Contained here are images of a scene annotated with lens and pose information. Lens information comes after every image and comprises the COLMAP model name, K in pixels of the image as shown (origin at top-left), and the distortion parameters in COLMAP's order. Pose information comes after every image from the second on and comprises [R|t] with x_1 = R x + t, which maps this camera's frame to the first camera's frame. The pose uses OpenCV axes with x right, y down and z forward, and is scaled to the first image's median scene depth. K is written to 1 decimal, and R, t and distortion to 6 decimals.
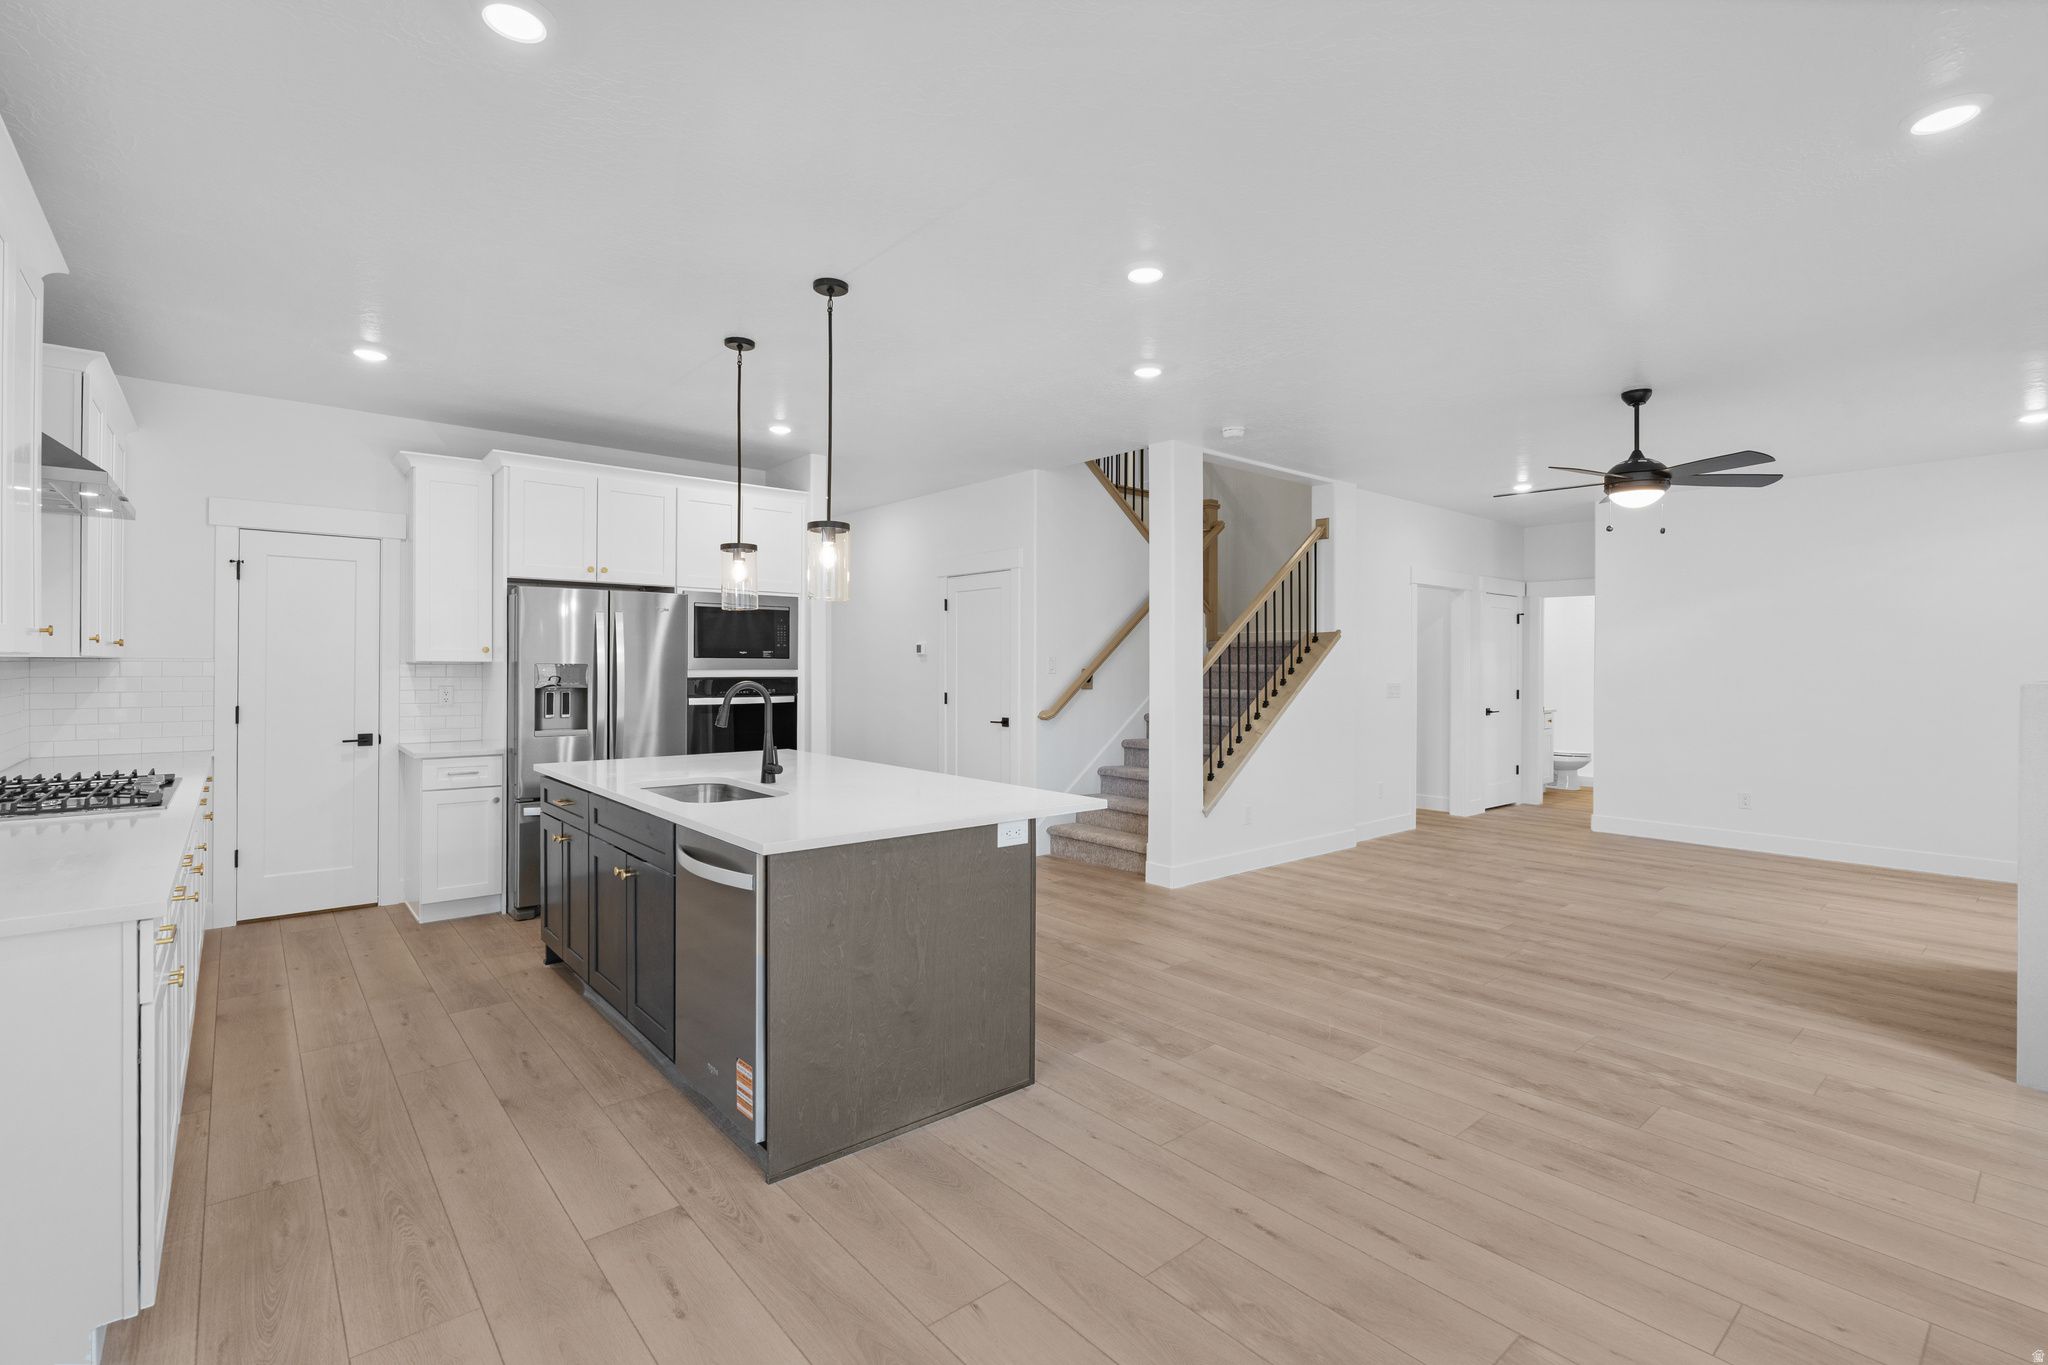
lens RADIAL K [[922.9, 0, 1035.0], [0, 922.9, 667.1], [0, 0, 1]] dist [0.000449, 0.000012]
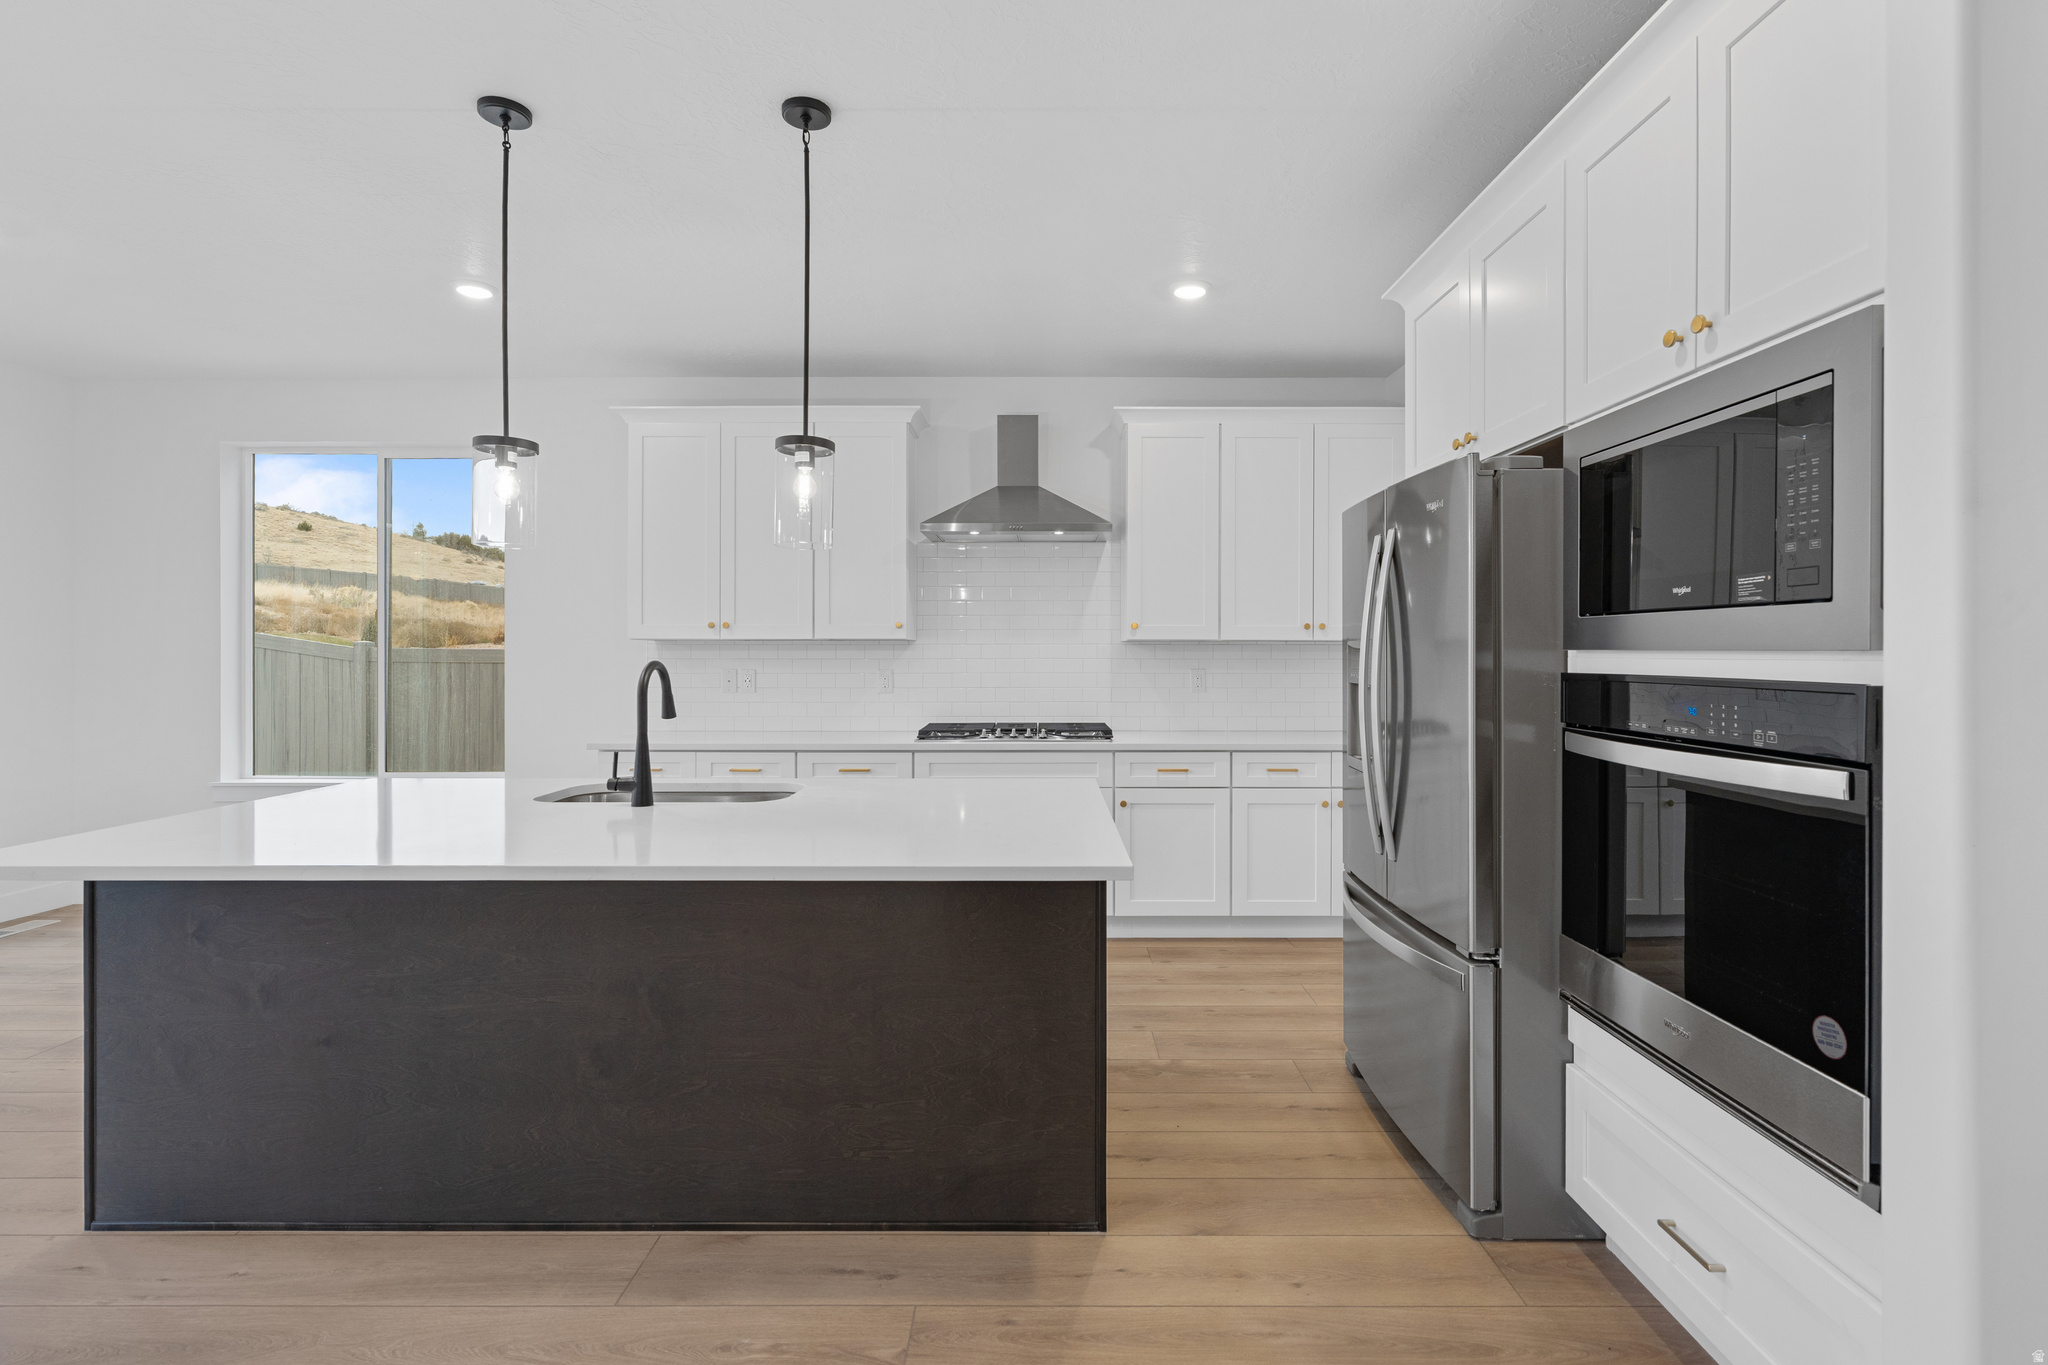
lens RADIAL K [[922.9, 0, 1035.0], [0, 922.9, 667.1], [0, 0, 1]] dist [0.000449, 0.000012]
pose [[-0.655555, 0.009581, -0.755087, 0.037500], [-0.002479, 0.999887, 0.014839, 0.007873], [0.755144, 0.011600, -0.655457, 1.725890]]
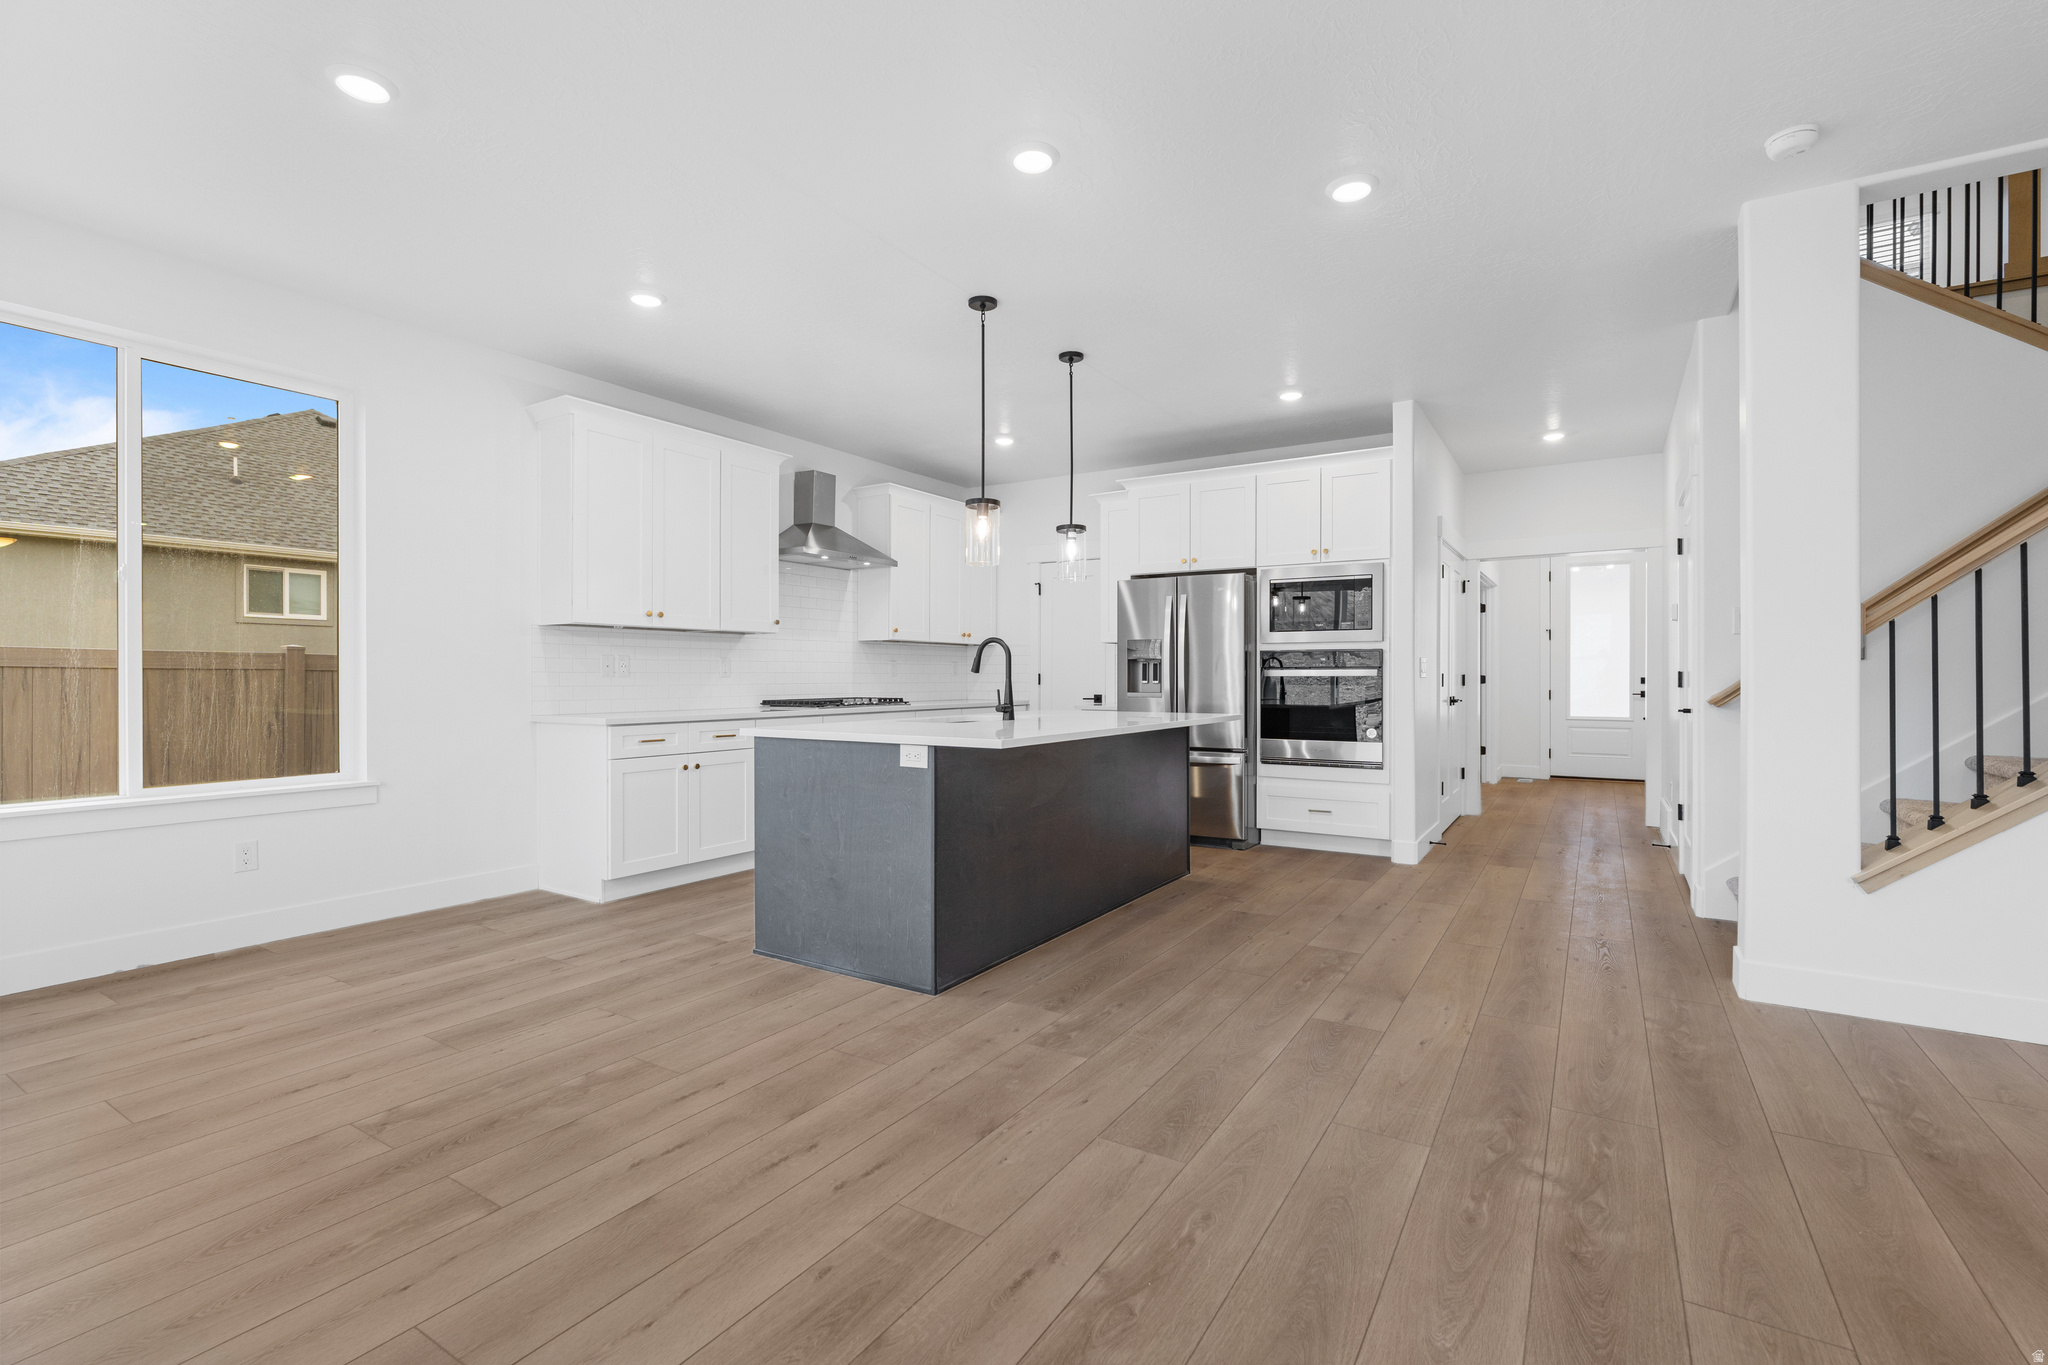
lens RADIAL K [[920.2, 0, 1024.0], [0, 920.2, 682.5], [0, 0, 1]] dist [-0.003181, -0.000119]
pose [[0.292762, 0.001521, -0.956184, 0.896681], [-0.000040, 0.999999, 0.001578, 0.075134], [0.956185, -0.000424, 0.292761, 0.674921]]
